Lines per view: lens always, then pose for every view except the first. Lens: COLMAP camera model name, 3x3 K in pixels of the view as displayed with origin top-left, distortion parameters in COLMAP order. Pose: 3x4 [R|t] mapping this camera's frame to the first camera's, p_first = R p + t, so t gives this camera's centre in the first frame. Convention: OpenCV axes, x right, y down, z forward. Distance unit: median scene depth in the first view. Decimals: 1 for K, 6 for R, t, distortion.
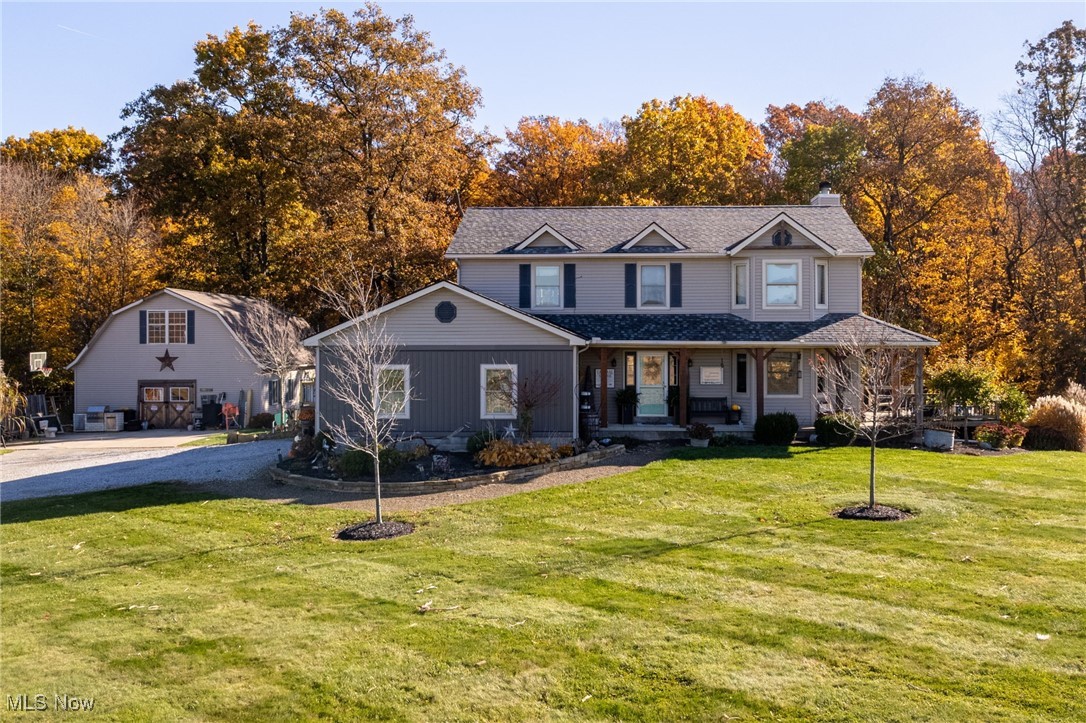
lens RADIAL K [[1075.2, 0, 562.8], [0, 1075.2, 331.6], [0, 0, 1]] dist [-0.050857, -0.004170]
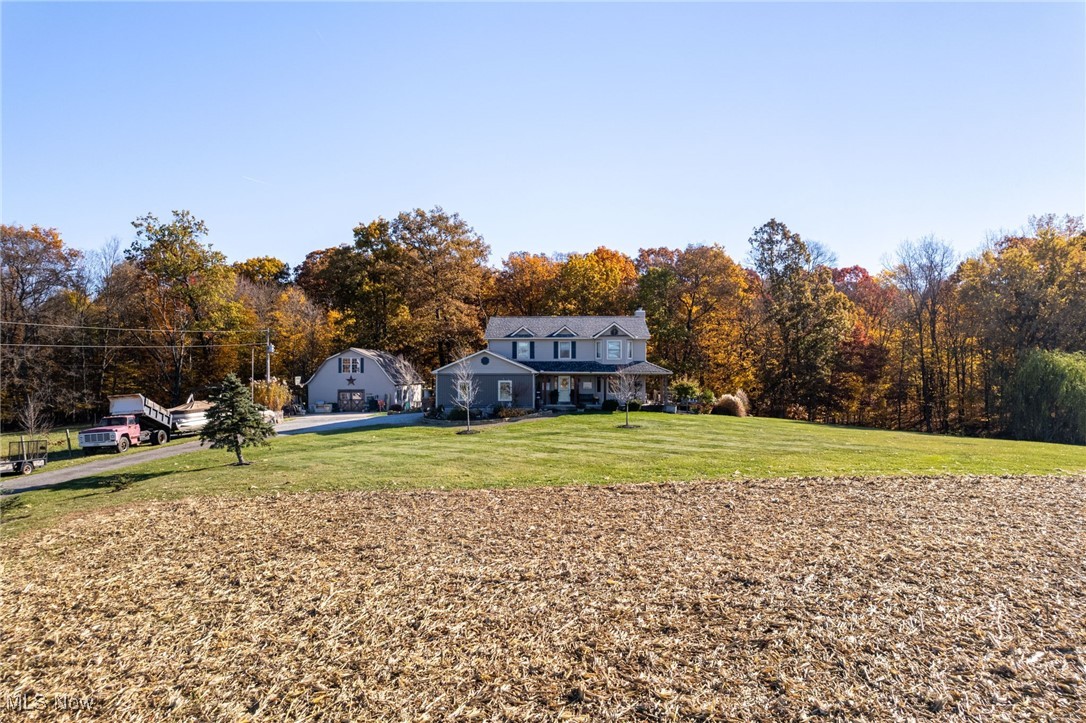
lens RADIAL K [[700.0, 0, 543.0], [0, 700.0, 361.5], [0, 0, 1]] dist [-0.080767, 0.075832]
pose [[0.999930, 0.000632, 0.011839, 0.012585], [-0.000566, 0.999984, -0.005592, -0.006440], [-0.011843, 0.005585, 0.999914, -0.654749]]
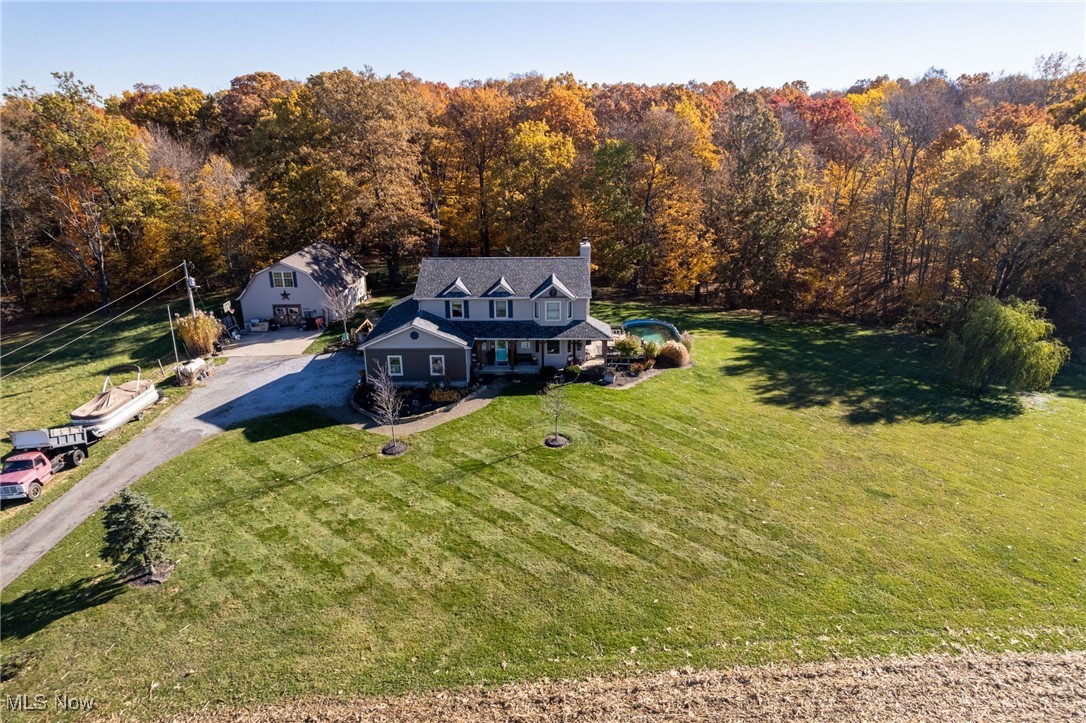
lens RADIAL K [[696.7, 0, 543.0], [0, 696.7, 361.5], [0, 0, 1]] dist [-0.077509, 0.070381]
pose [[0.998811, -0.020286, 0.044320, 0.105545], [0.004087, 0.940933, 0.338569, -0.454034], [-0.048570, -0.337986, 0.939897, -0.501984]]
